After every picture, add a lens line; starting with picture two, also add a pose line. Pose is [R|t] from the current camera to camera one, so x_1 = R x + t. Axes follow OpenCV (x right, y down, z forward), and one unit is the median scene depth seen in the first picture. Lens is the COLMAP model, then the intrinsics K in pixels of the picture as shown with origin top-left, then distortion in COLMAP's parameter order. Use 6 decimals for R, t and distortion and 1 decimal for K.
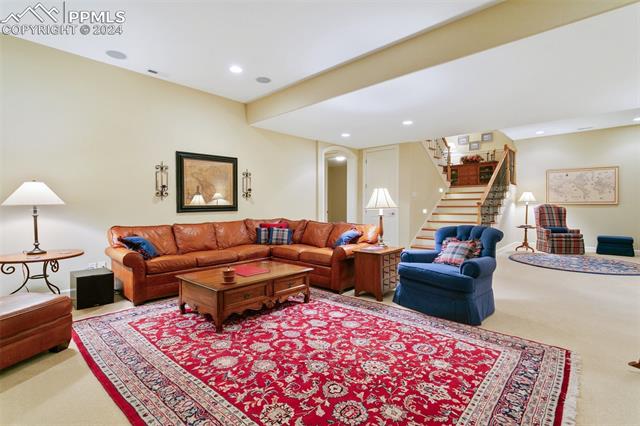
lens RADIAL K [[305.5, 0, 311.7], [0, 305.5, 210.2], [0, 0, 1]] dist [-0.000196, 0.001579]
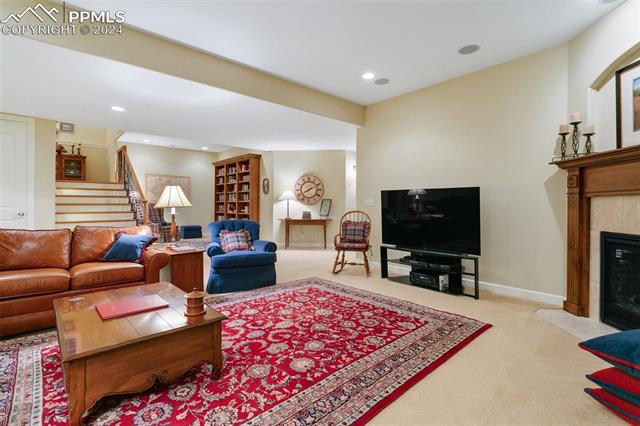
lens RADIAL K [[305.5, 0, 323.0], [0, 305.5, 208.9], [0, 0, 1]] dist [-0.000196, 0.001579]
pose [[0.077528, -0.011217, 0.996927, -0.741745], [0.007380, 0.999916, 0.010676, -0.006773], [-0.996963, 0.006529, 0.077604, 0.506459]]
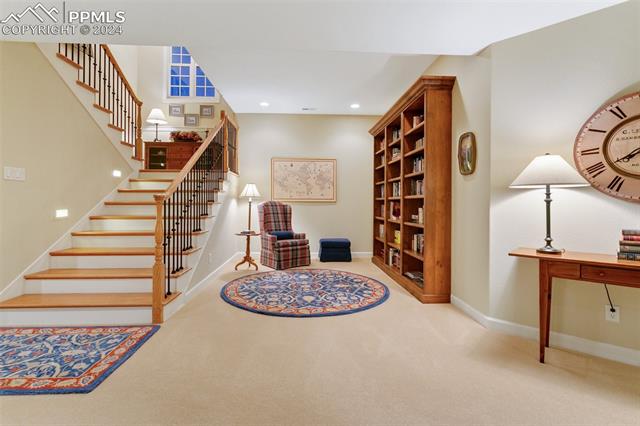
lens RADIAL K [[305.5, 0, 313.2], [0, 305.5, 205.0], [0, 0, 1]] dist [-0.000196, 0.001579]
pose [[0.697169, 0.001679, 0.716905, 0.620181], [0.002894, 0.999983, -0.005156, -0.012146], [-0.716901, 0.005669, 0.697152, 0.830180]]
